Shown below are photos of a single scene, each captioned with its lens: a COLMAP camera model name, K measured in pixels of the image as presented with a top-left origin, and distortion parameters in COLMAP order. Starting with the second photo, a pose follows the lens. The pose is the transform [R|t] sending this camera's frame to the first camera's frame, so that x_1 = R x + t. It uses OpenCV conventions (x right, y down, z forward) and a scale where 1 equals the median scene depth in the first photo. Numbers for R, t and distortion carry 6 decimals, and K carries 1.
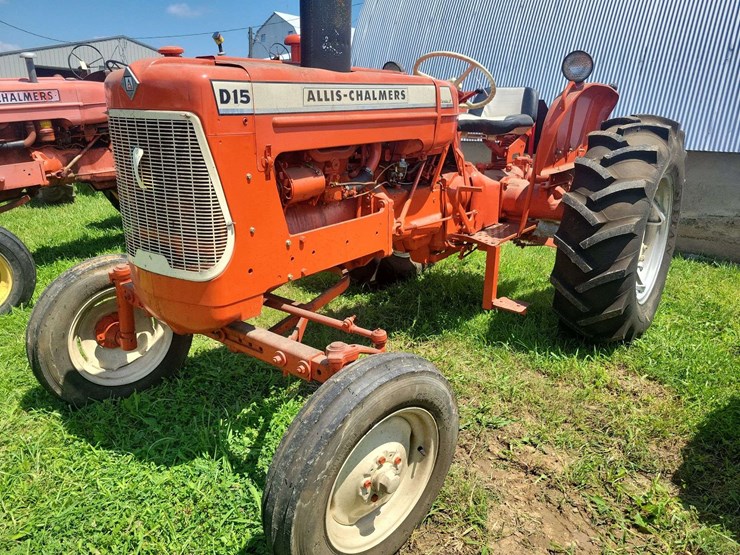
lens RADIAL K [[557.7, 0, 369.4], [0, 557.7, 281.2], [0, 0, 1]] dist [0.043640, -0.023166]
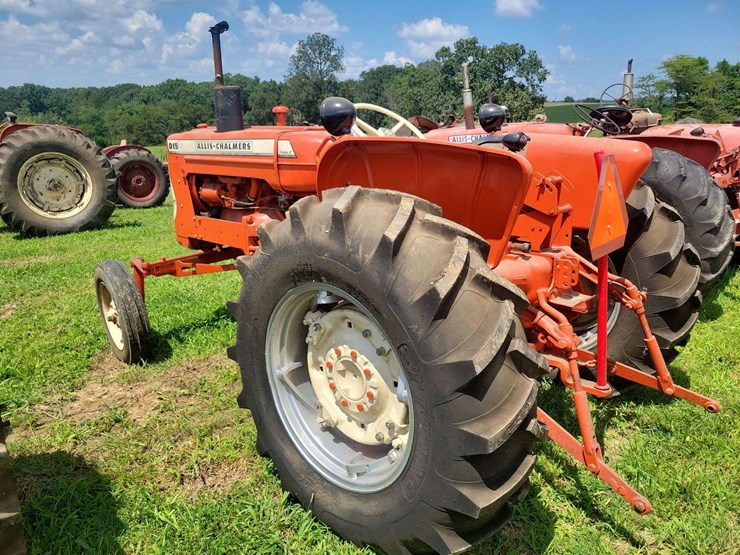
lens RADIAL K [[557.7, 0, 354.7], [0, 557.7, 275.2], [0, 0, 1]] dist [0.043640, -0.023166]
pose [[-0.110298, 0.254788, -0.960686, 1.715003], [-0.293222, 0.915219, 0.276395, -0.586627], [0.949660, 0.312180, -0.026238, 1.622442]]
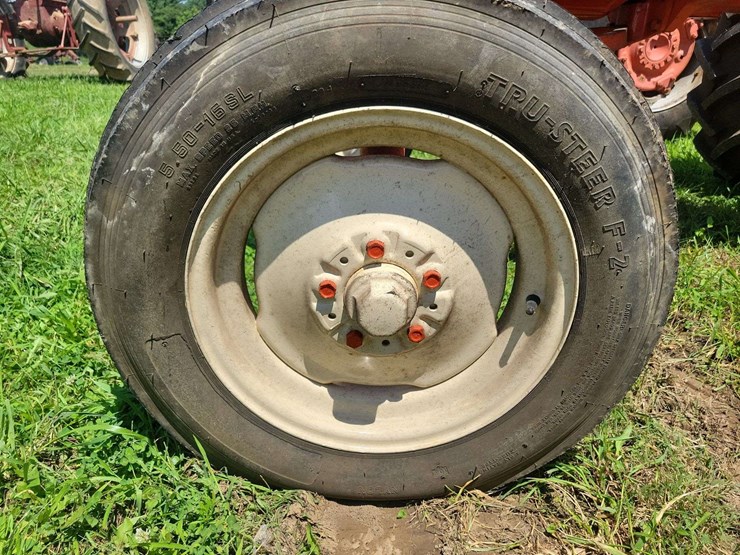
lens RADIAL K [[557.7, 0, 371.3], [0, 557.7, 272.1], [0, 0, 1]] dist [0.043640, -0.023166]
pose [[0.730341, 0.276886, -0.624449, 0.227901], [-0.248254, 0.959244, 0.134984, 0.234451], [0.636374, 0.056437, 0.769313, 0.573404]]
